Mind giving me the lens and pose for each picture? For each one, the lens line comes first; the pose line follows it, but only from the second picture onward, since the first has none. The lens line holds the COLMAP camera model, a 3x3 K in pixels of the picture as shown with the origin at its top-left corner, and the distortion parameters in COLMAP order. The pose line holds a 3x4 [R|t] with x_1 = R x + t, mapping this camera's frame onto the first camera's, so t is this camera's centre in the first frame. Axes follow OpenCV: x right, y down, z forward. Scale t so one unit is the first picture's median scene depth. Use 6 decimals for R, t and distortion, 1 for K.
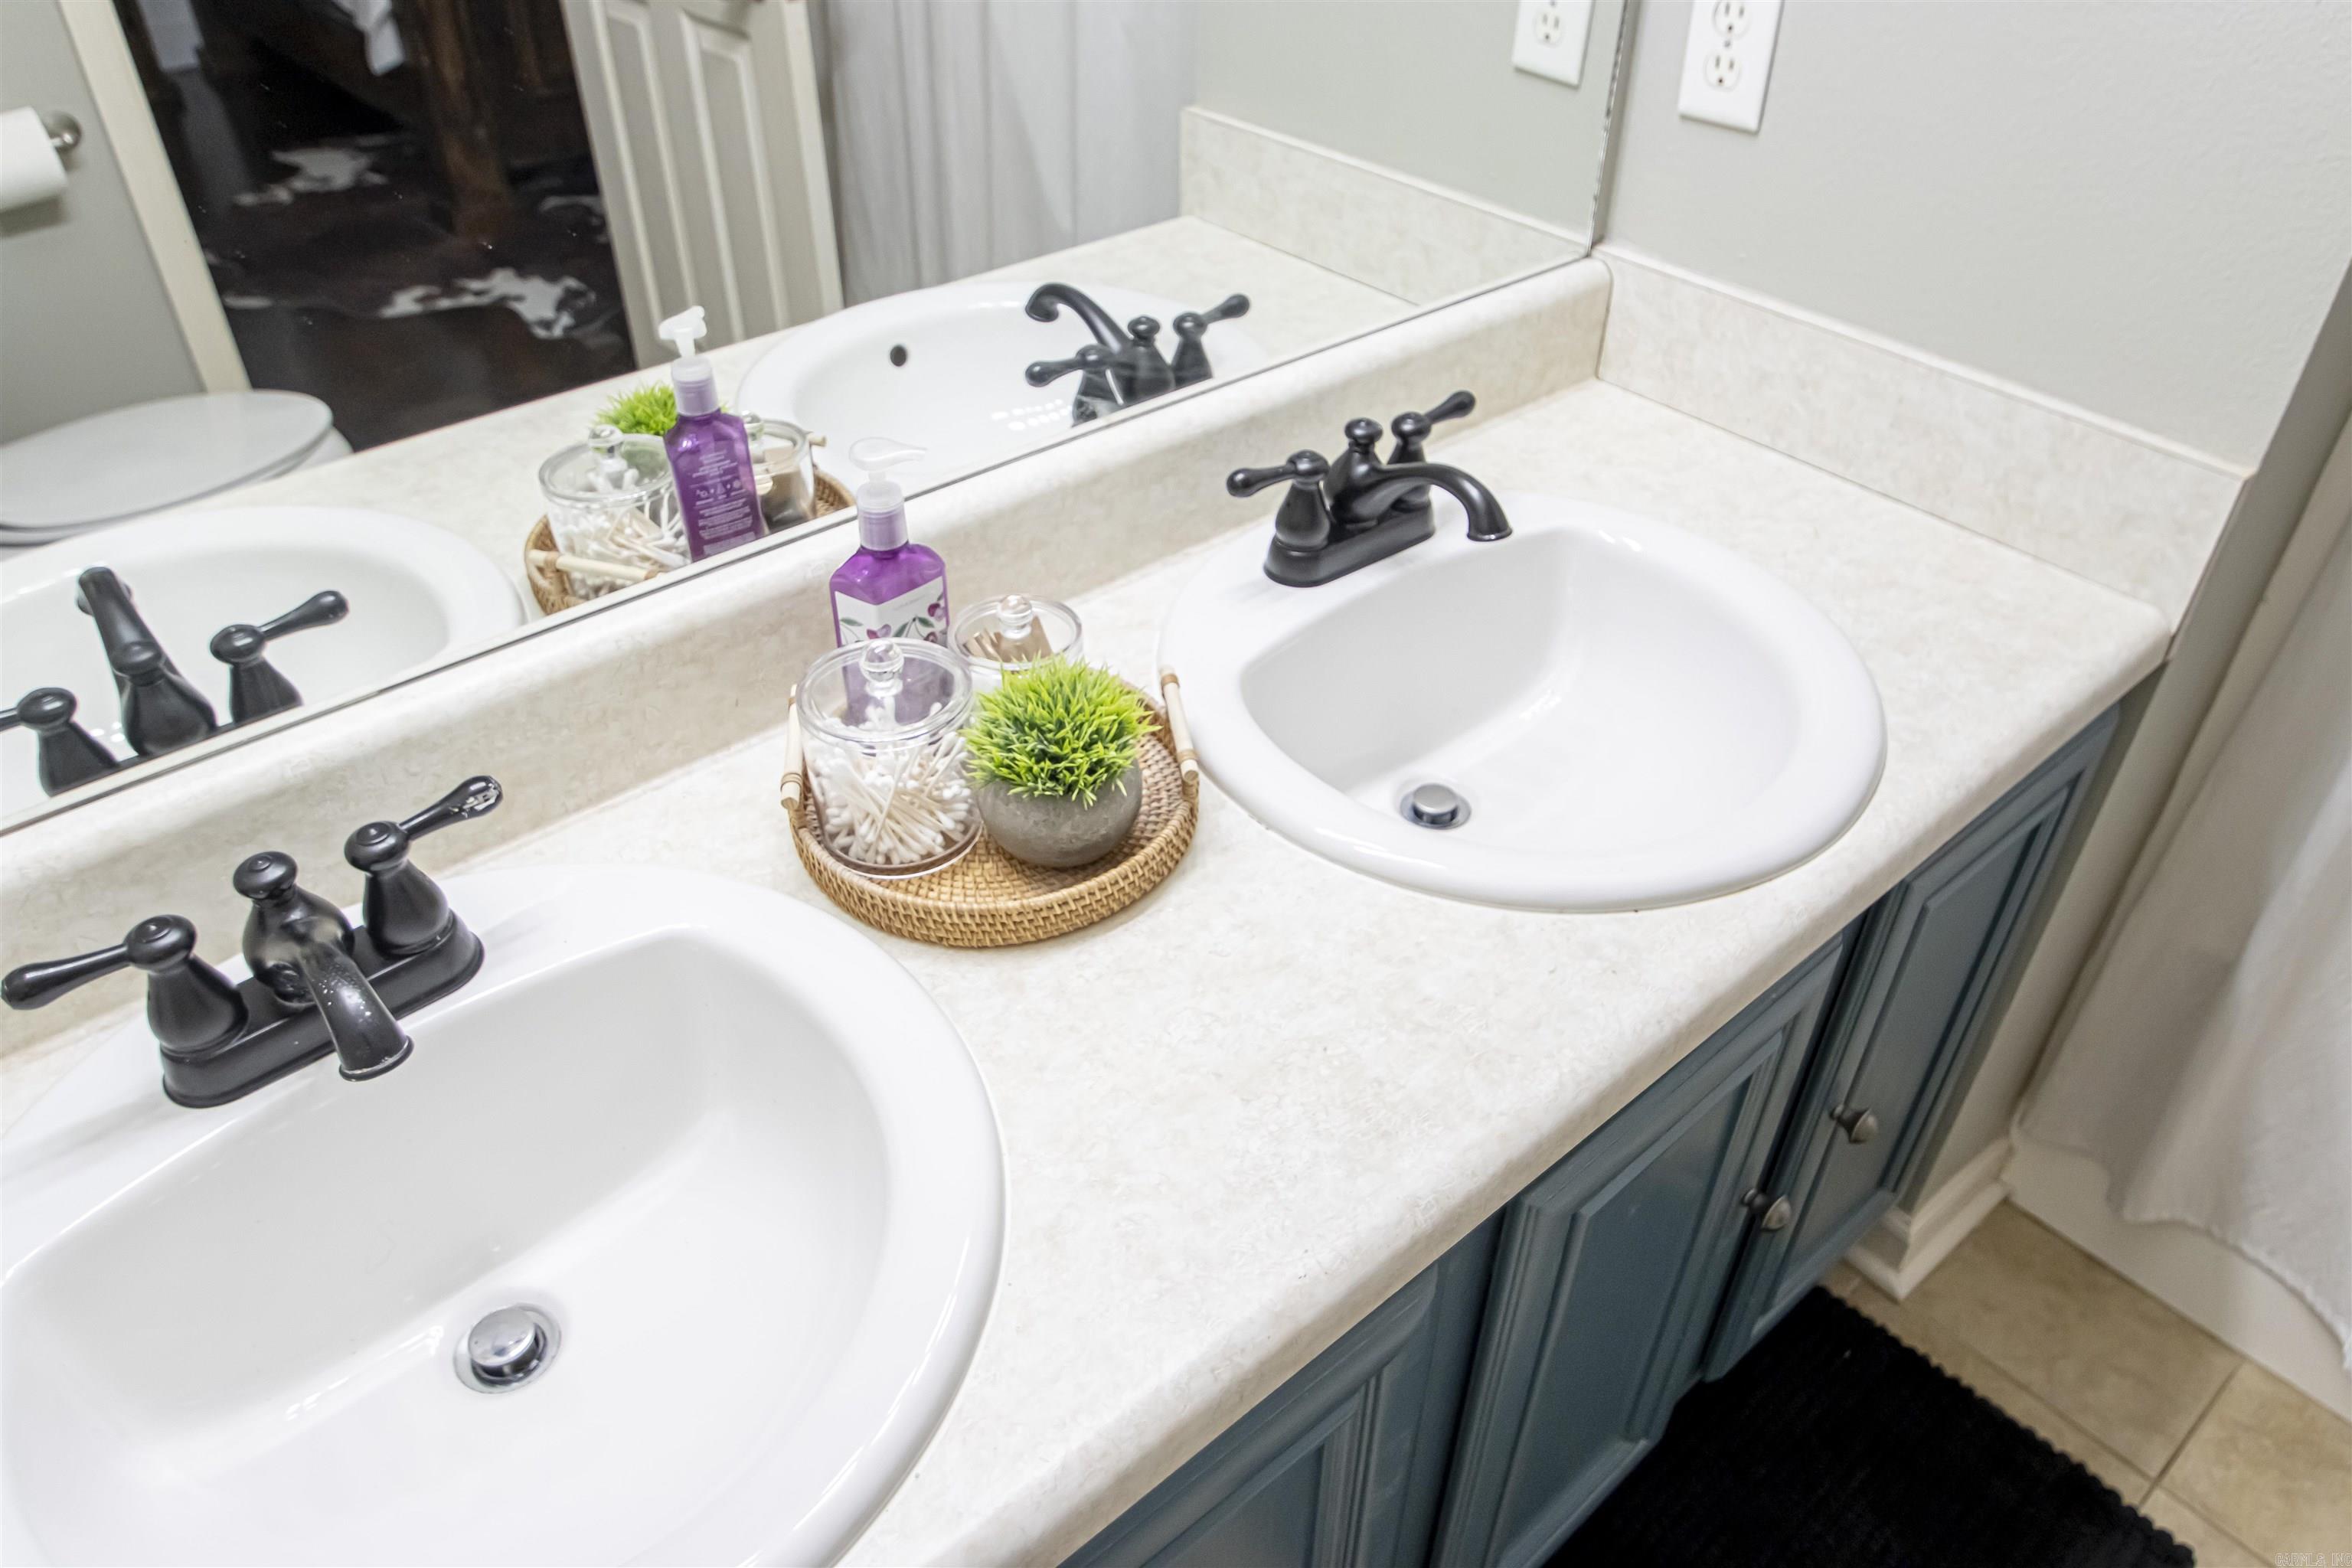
lens RADIAL K [[1609.5, 0, 1188.9], [0, 1609.5, 789.4], [0, 0, 1]] dist [-0.034265, -0.001446]
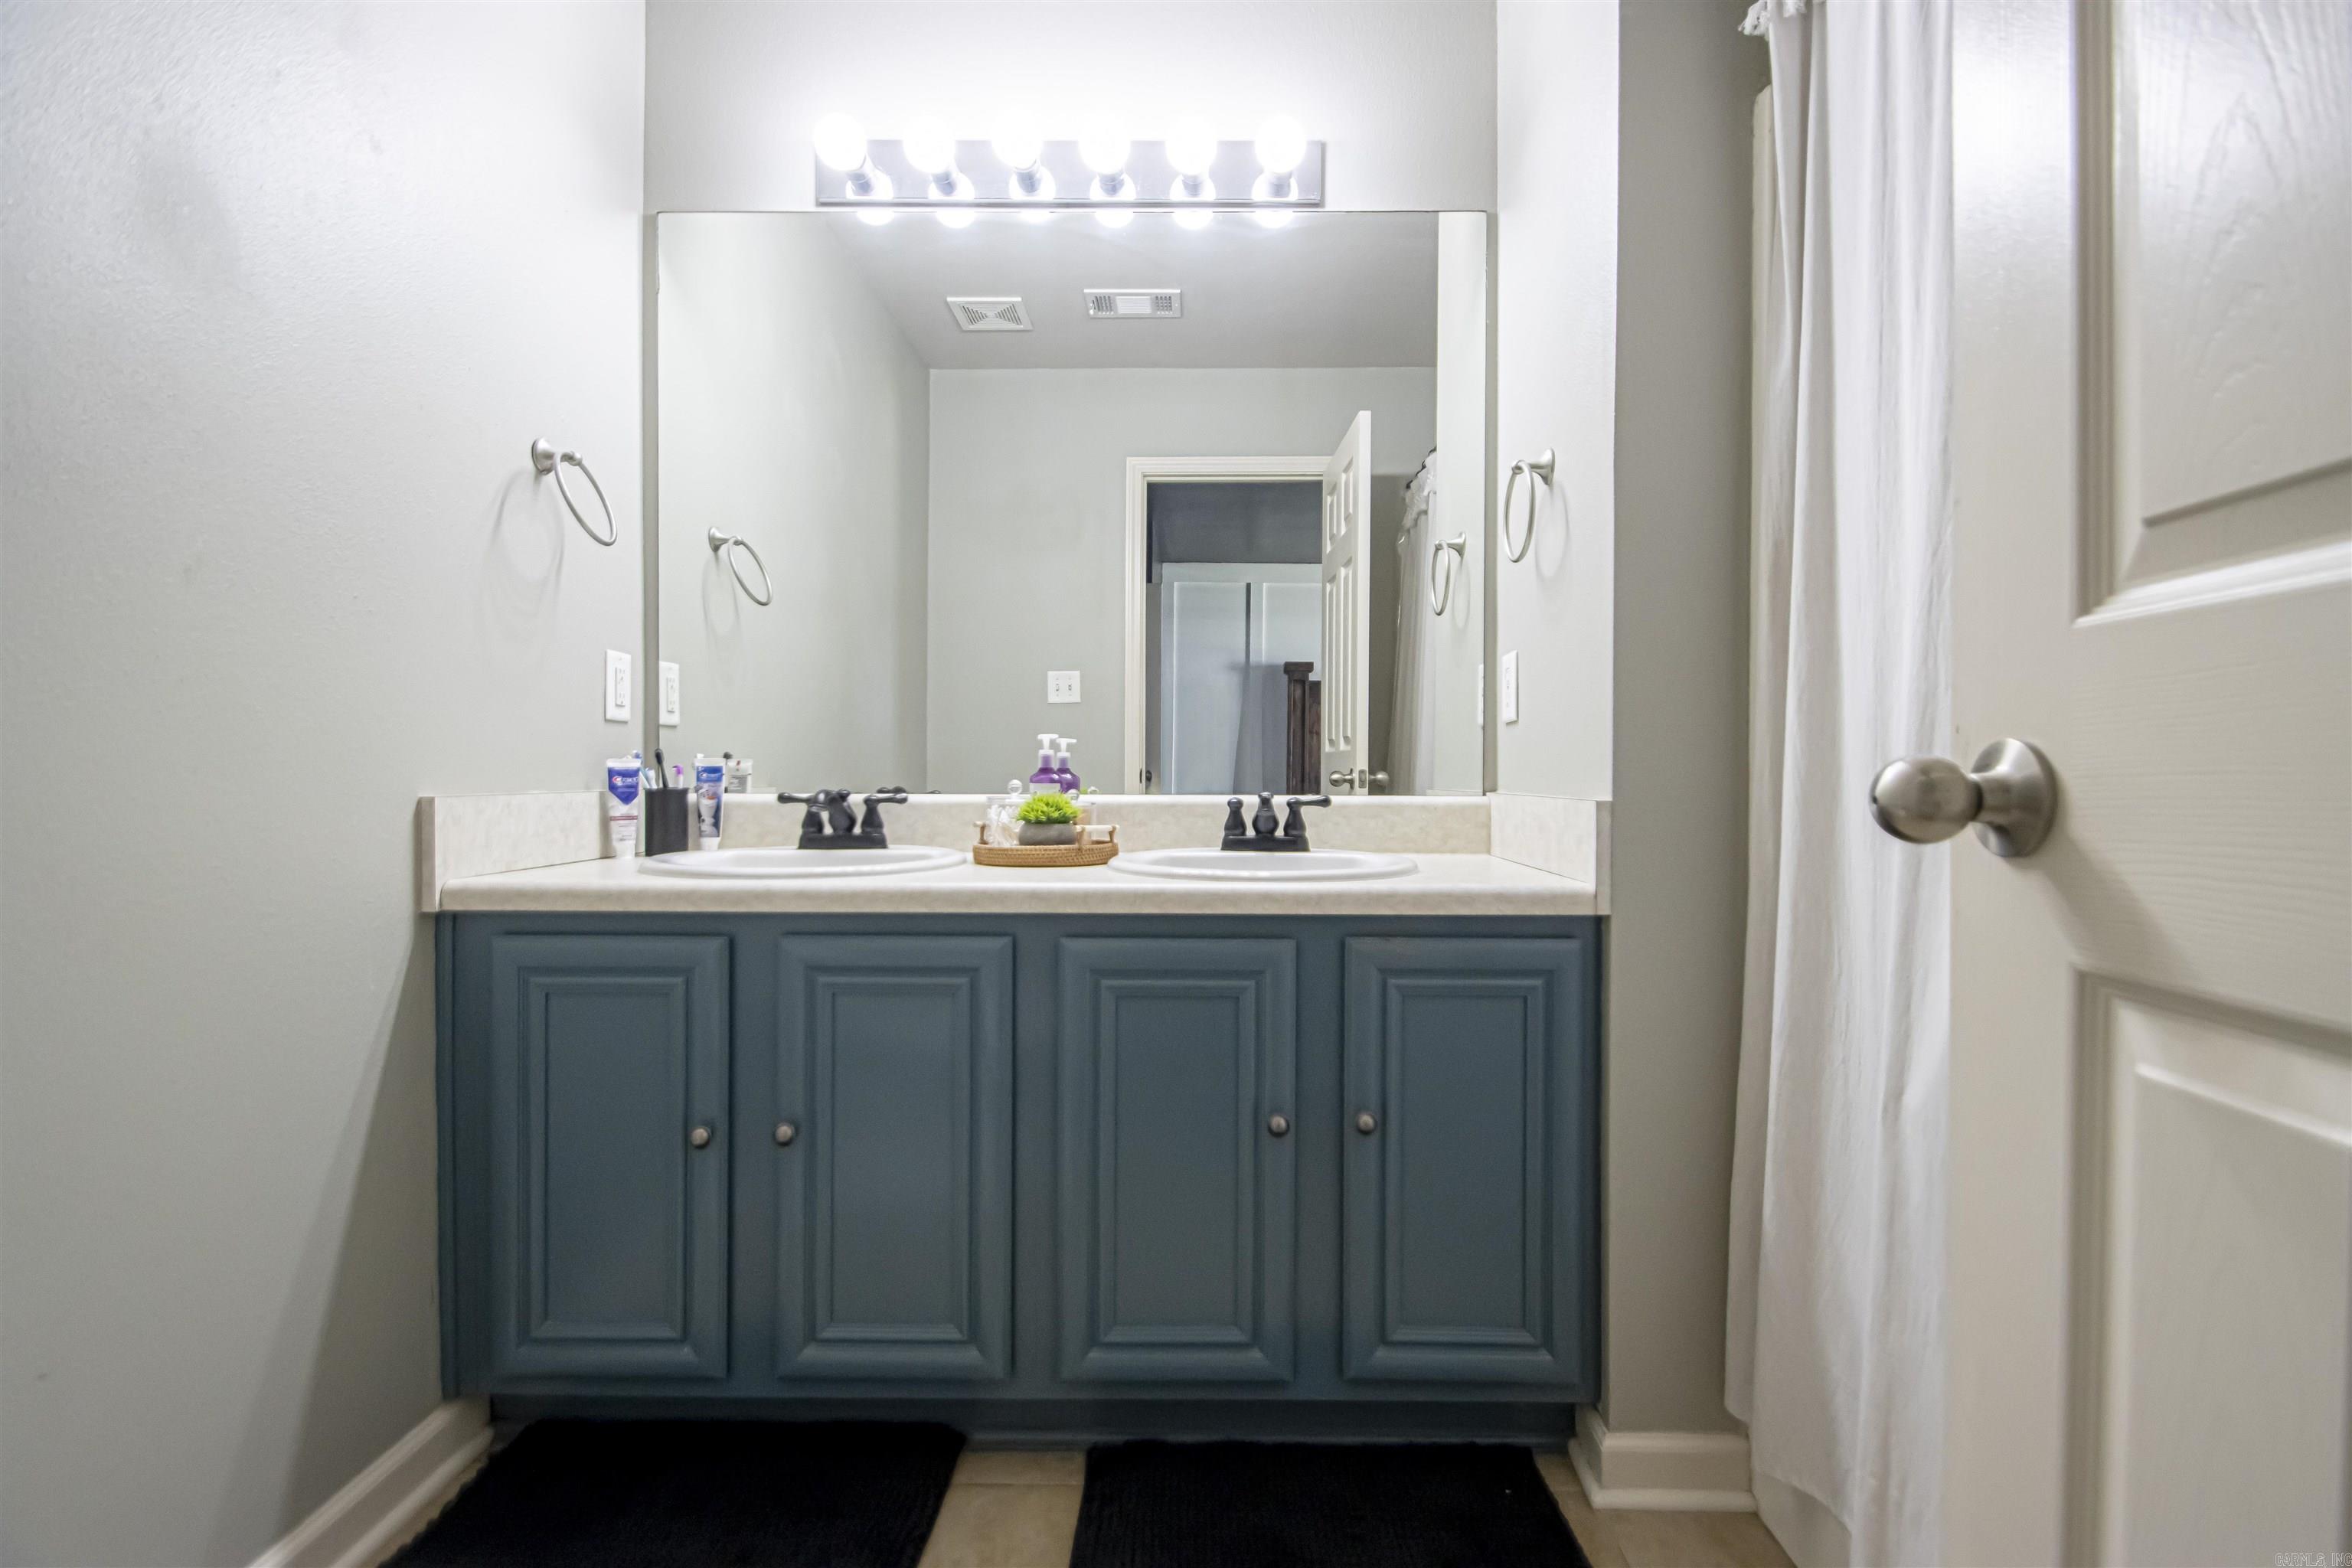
lens RADIAL K [[1105.0, 0, 1165.4], [0, 1105.0, 779.4], [0, 0, 1]] dist [0.012628, -0.014587]
pose [[0.736181, -0.001539, -0.676783, 1.014206], [-0.419664, 0.783495, -0.458277, 0.529646], [0.530961, 0.621396, 0.576148, -0.057793]]
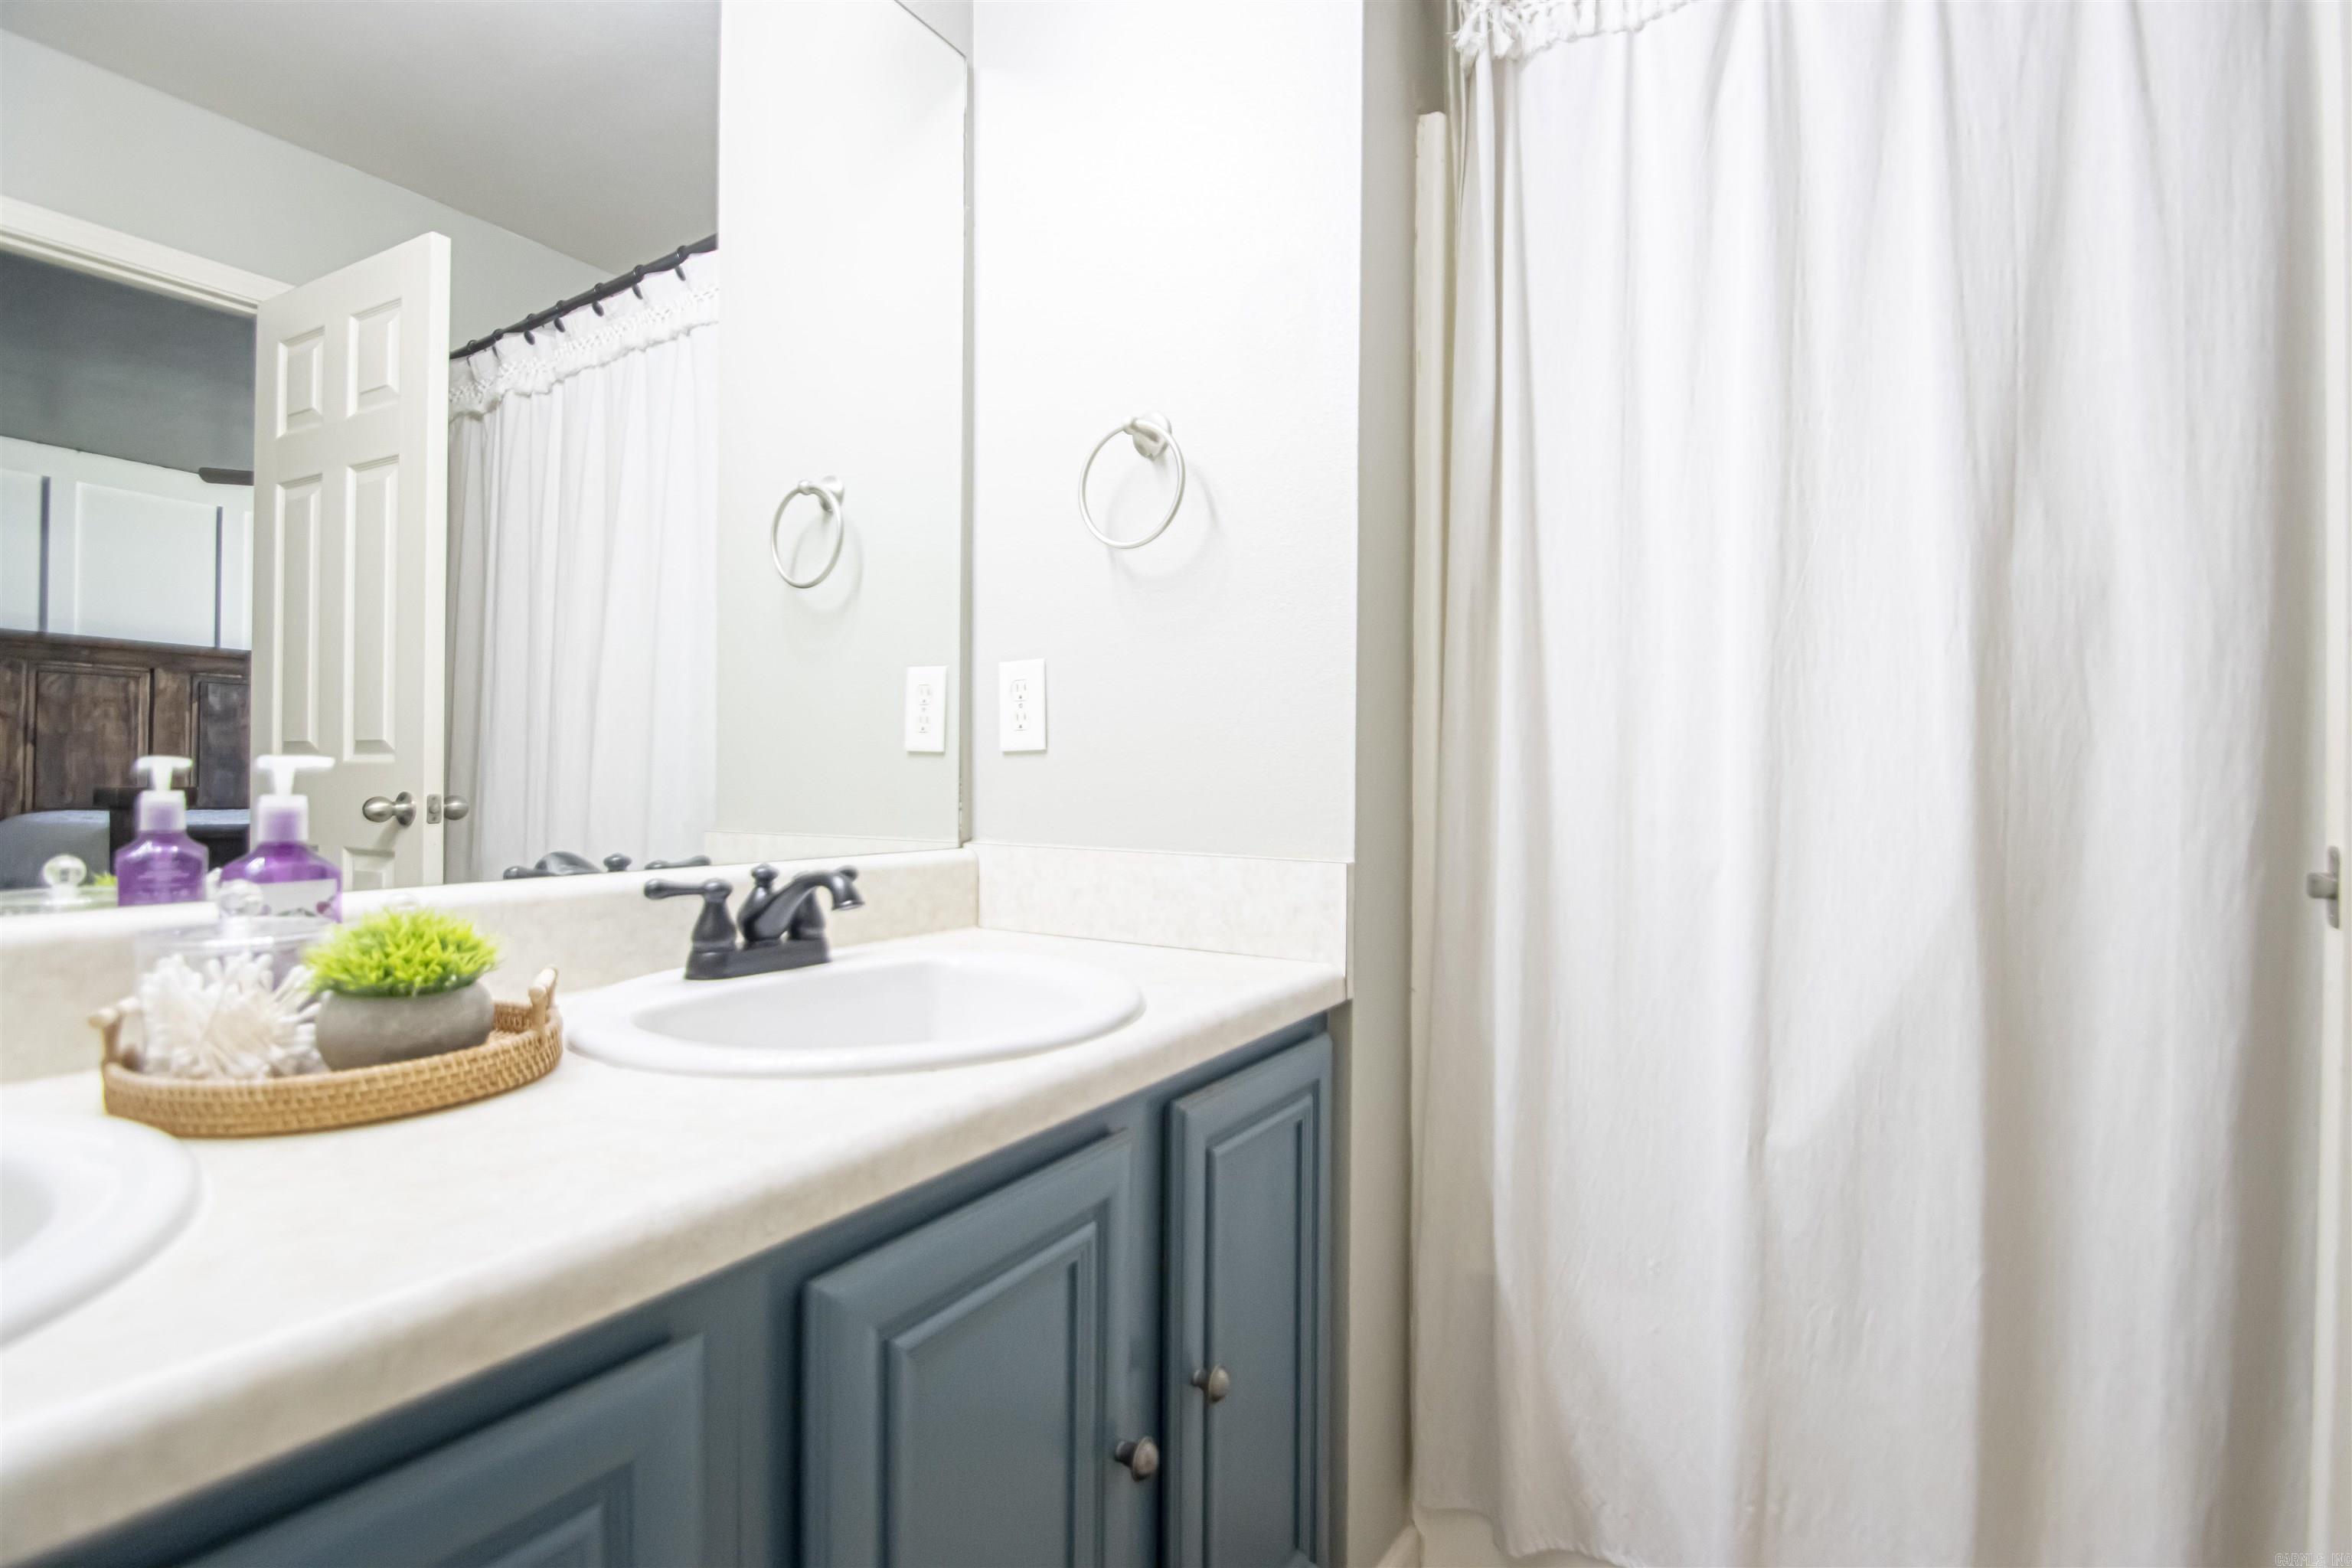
lens RADIAL K [[1105.0, 0, 1198.0], [0, 1105.0, 780.4], [0, 0, 1]] dist [0.012628, -0.014587]
pose [[0.949098, -0.000918, 0.314980, 0.146431], [0.195631, 0.785455, -0.587187, 0.313784], [-0.246863, 0.618918, 0.745654, 0.128101]]
